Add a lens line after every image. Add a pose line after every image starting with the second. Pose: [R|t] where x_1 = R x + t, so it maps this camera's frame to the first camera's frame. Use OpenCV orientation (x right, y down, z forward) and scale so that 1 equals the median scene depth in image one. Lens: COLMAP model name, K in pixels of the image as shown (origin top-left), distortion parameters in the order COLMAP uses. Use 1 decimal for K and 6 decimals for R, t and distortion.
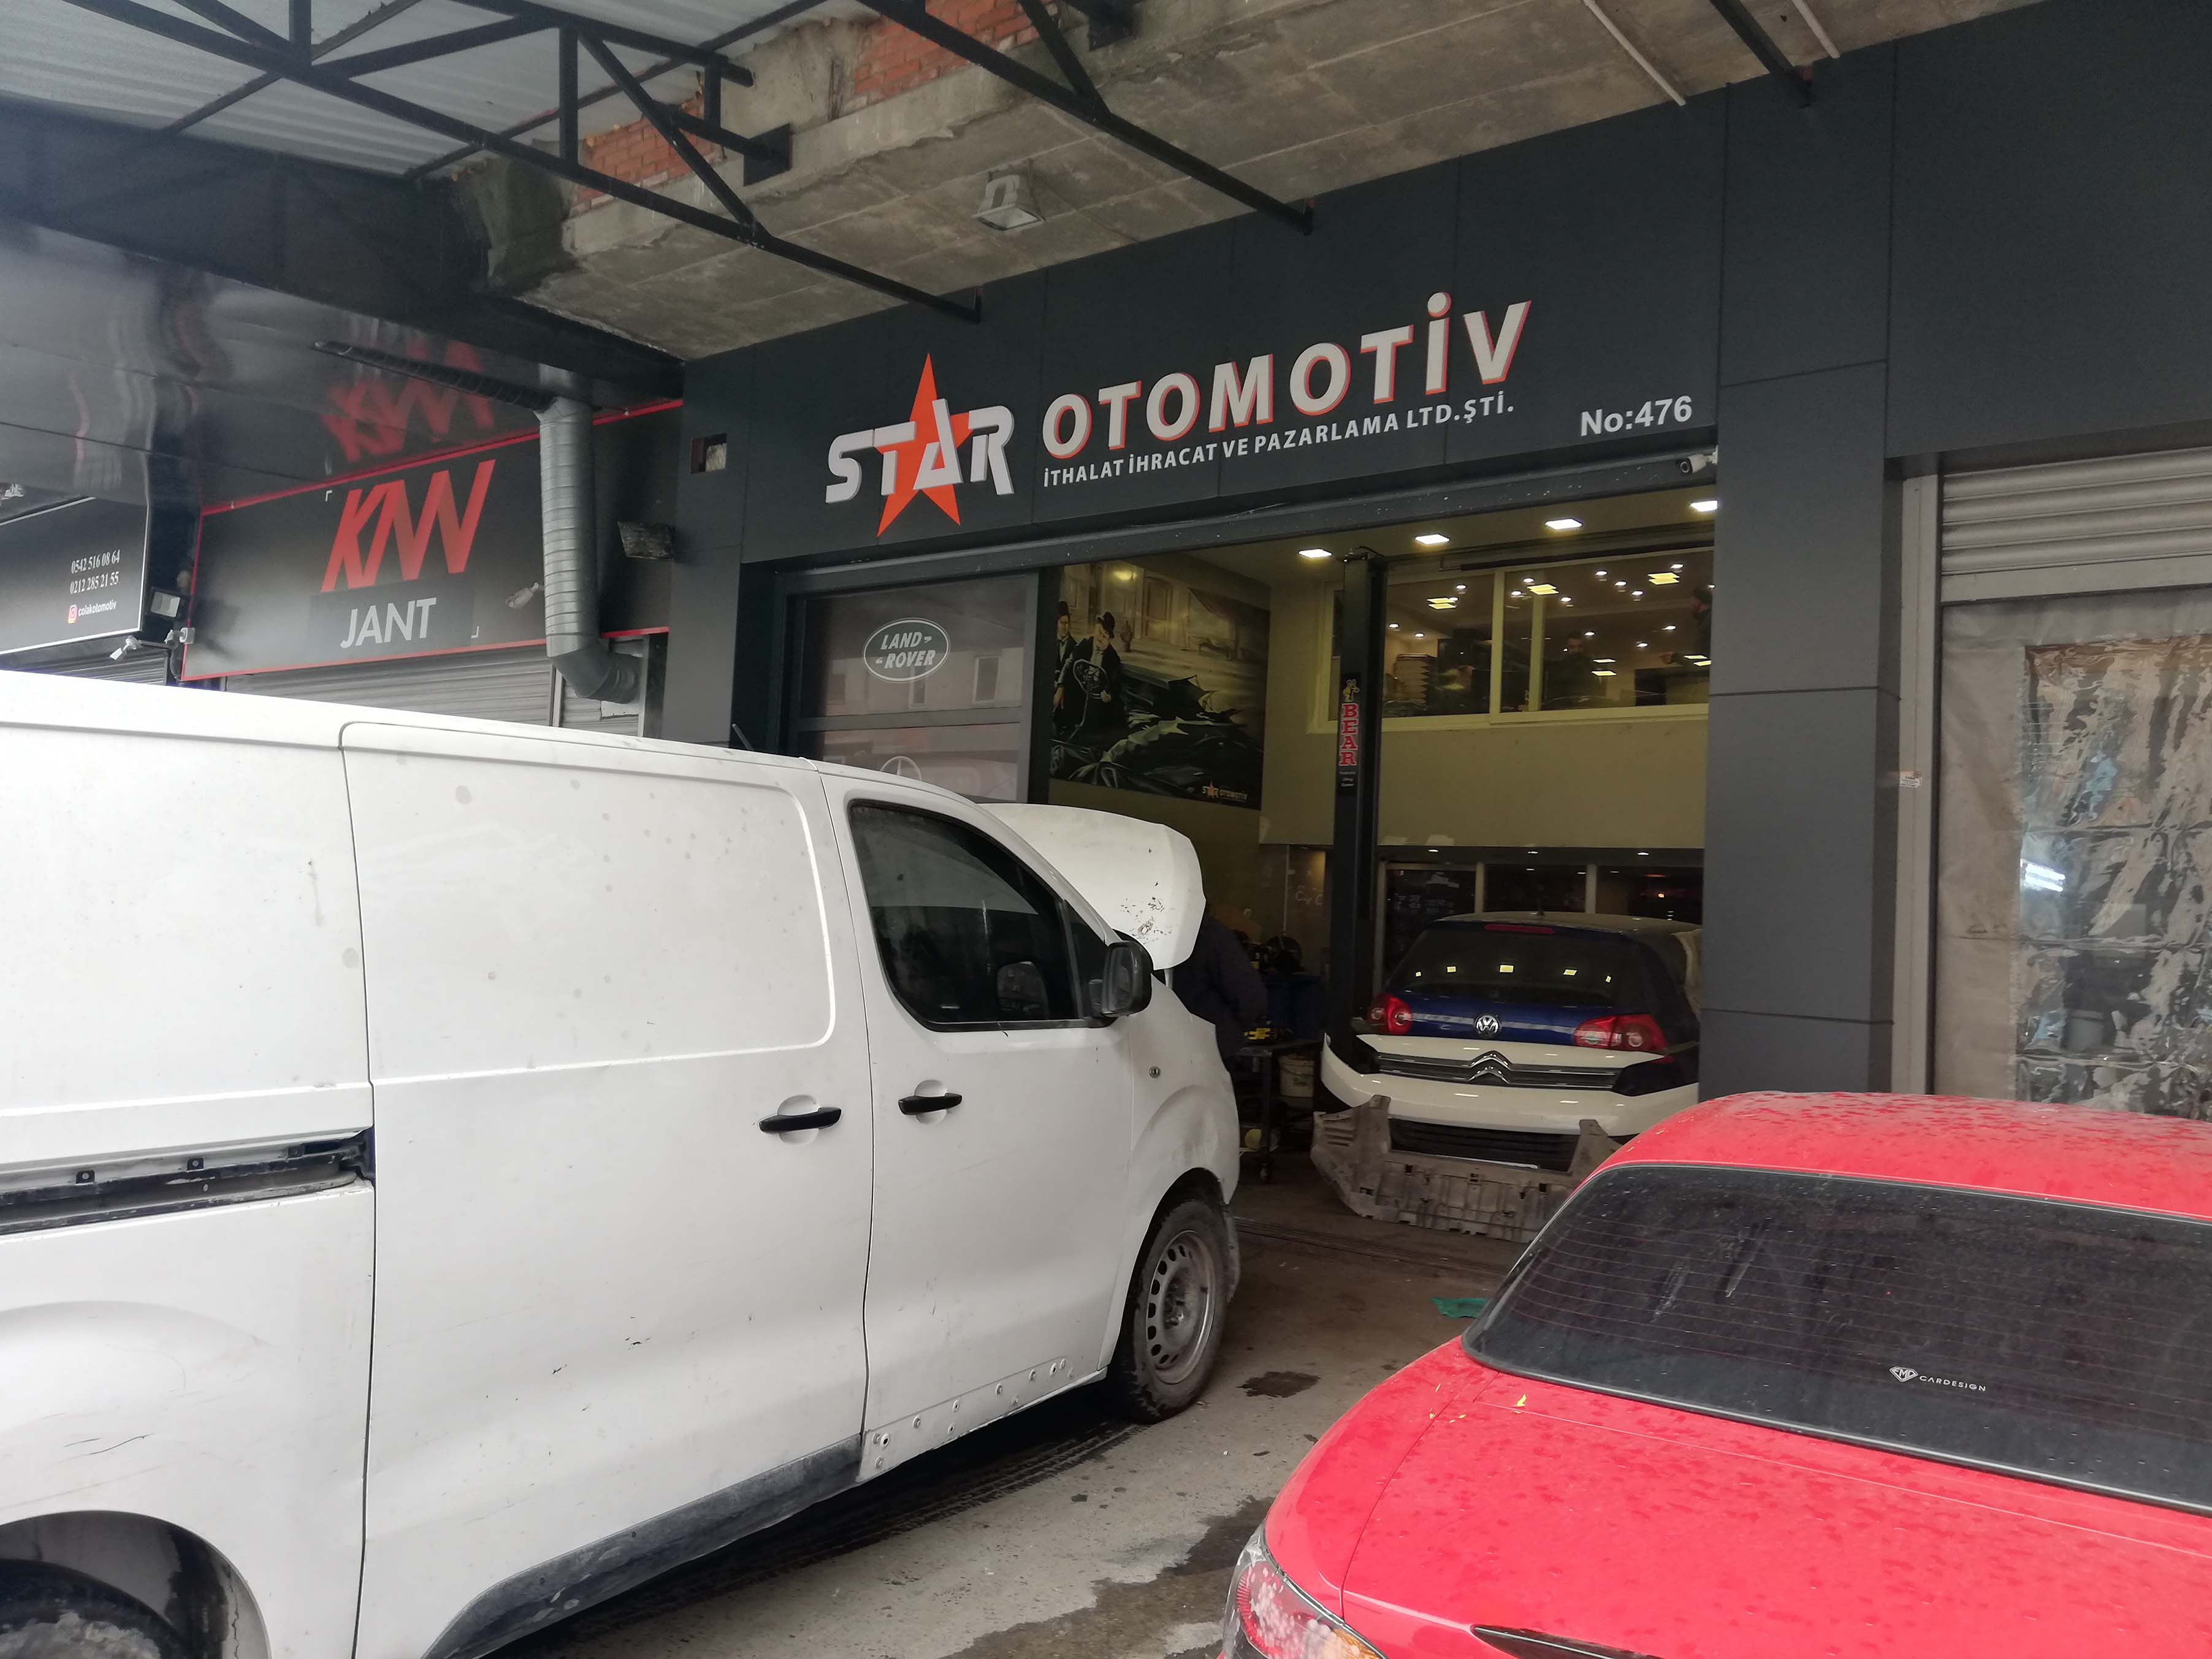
lens RADIAL K [[1683.2, 0, 1102.5], [0, 1683.2, 815.4], [0, 0, 1]] dist [0.088690, -0.005185]
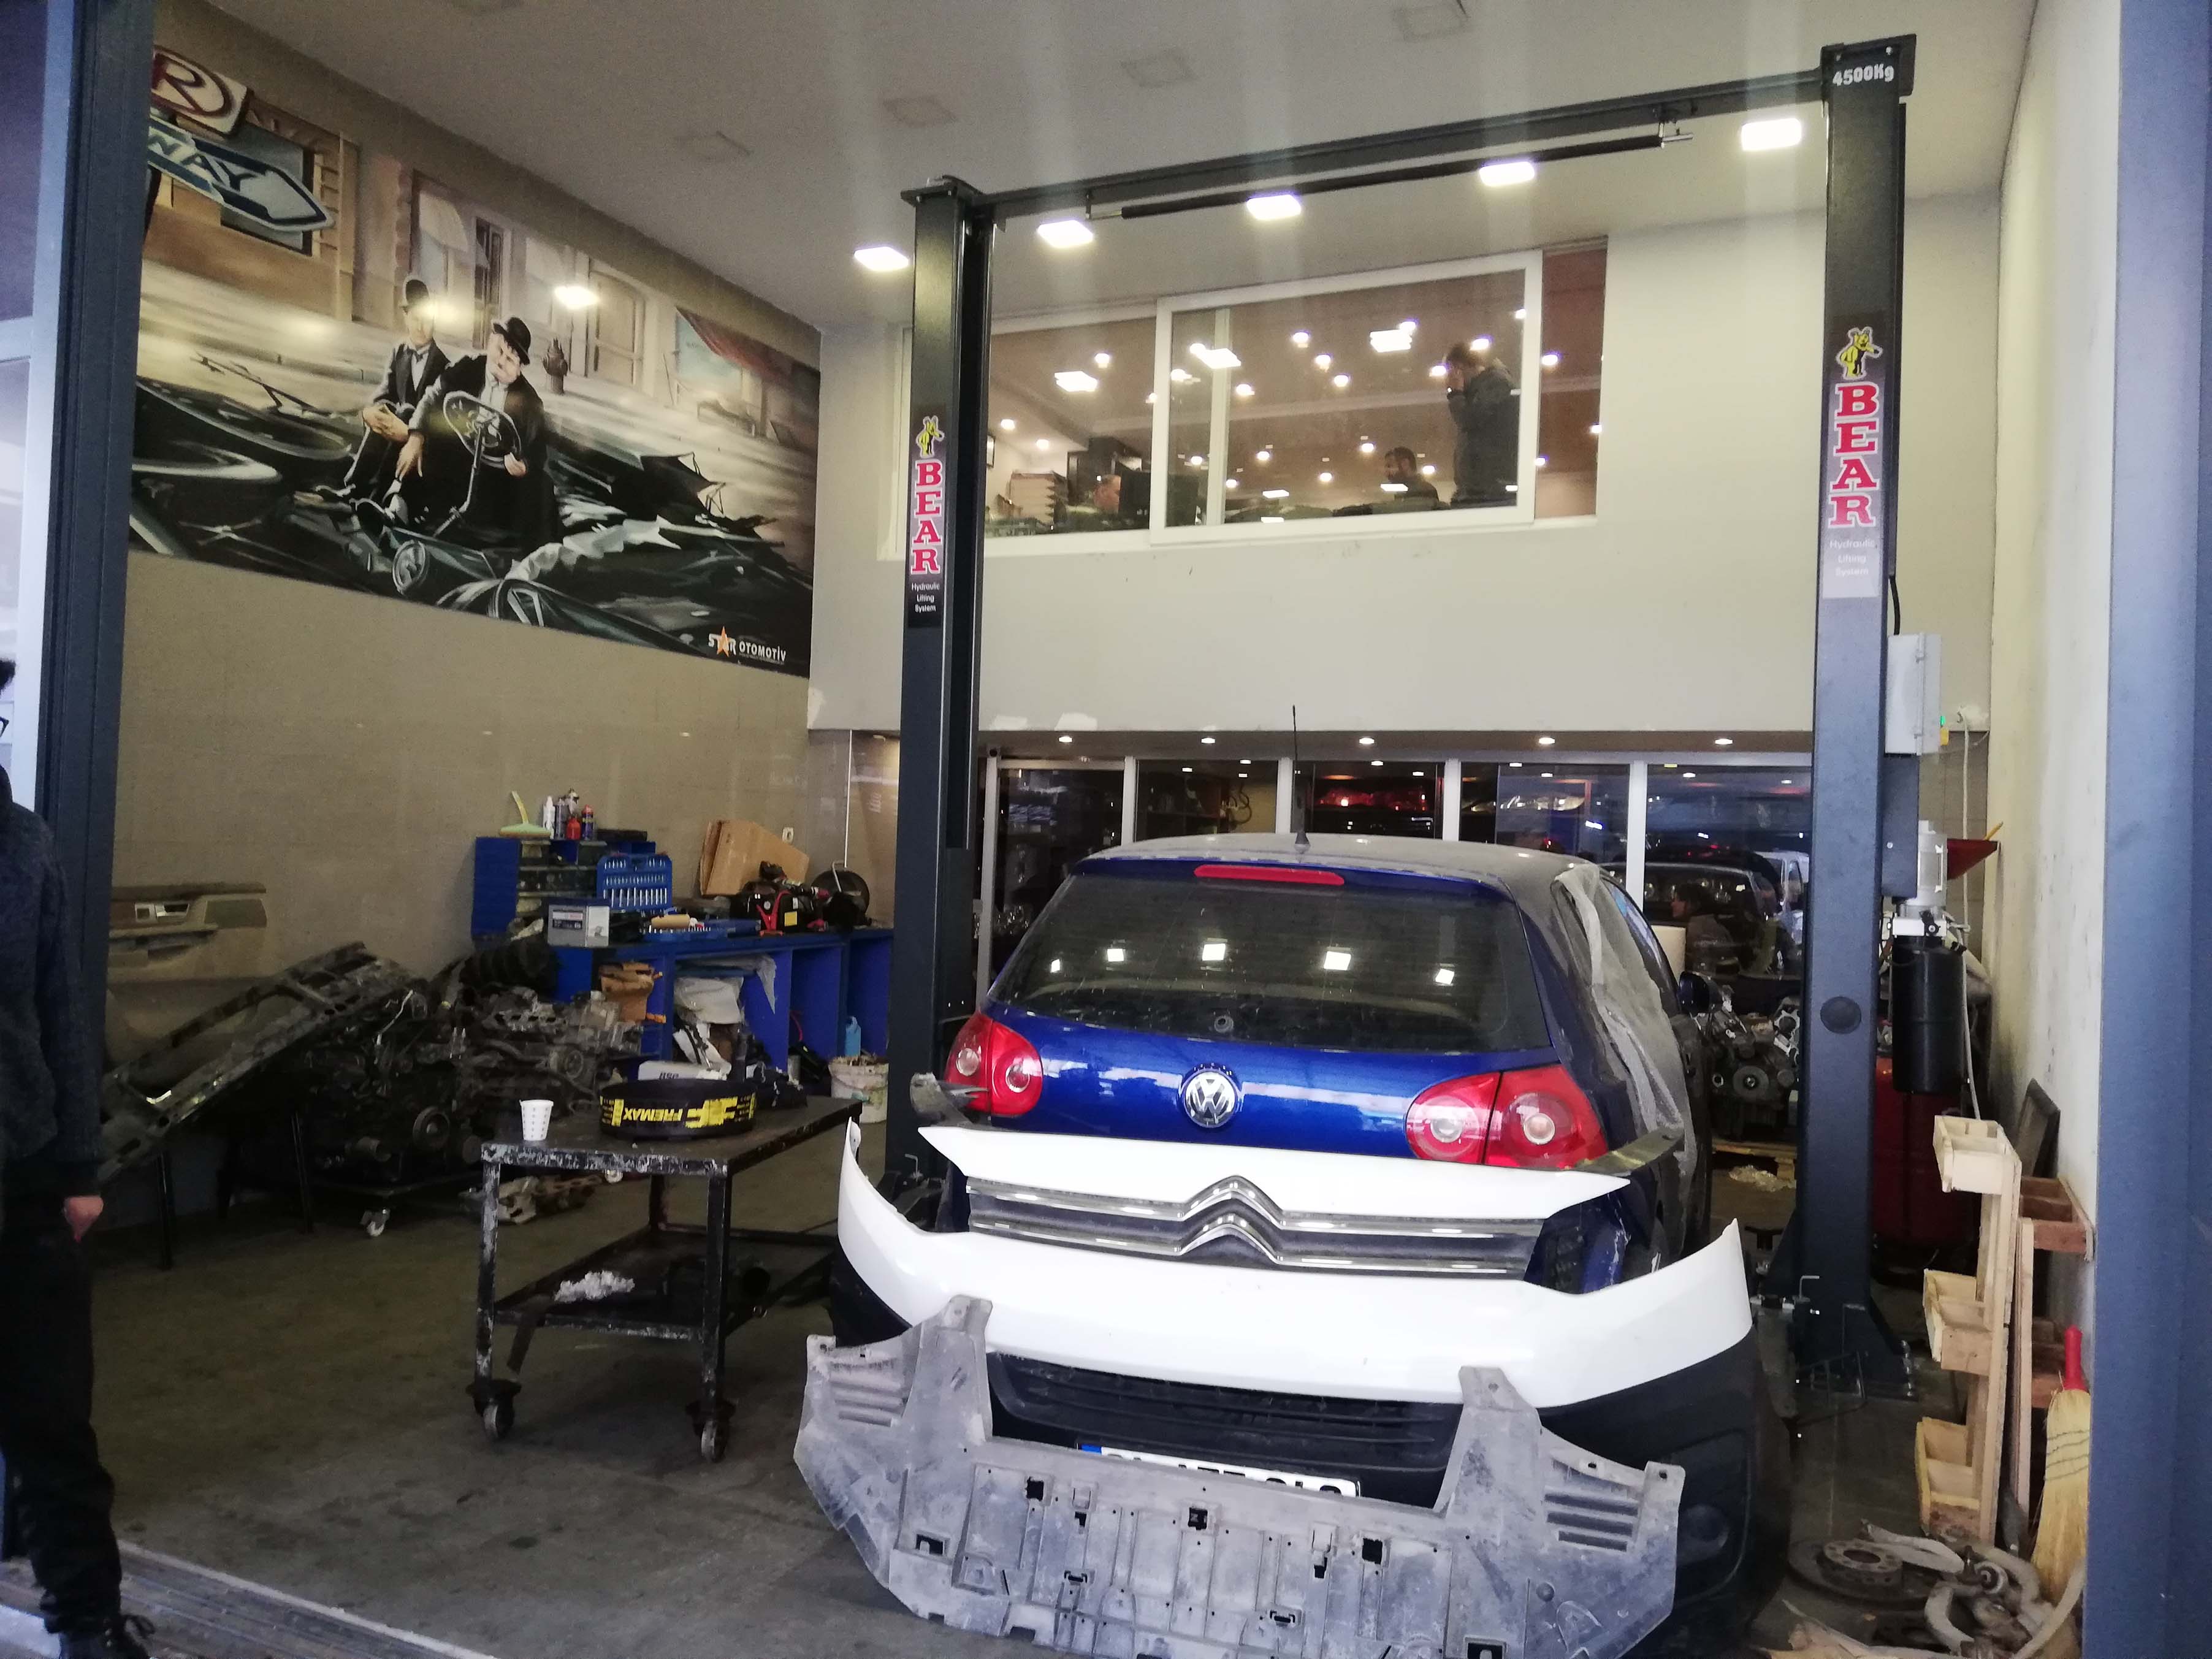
lens RADIAL K [[1683.2, 0, 1102.5], [0, 1683.2, 815.4], [0, 0, 1]] dist [0.088690, -0.005185]
pose [[0.974834, -0.008681, 0.222764, 0.060984], [-0.002989, 0.998643, 0.051997, 0.016597], [-0.222913, -0.051354, 0.973485, 0.346048]]
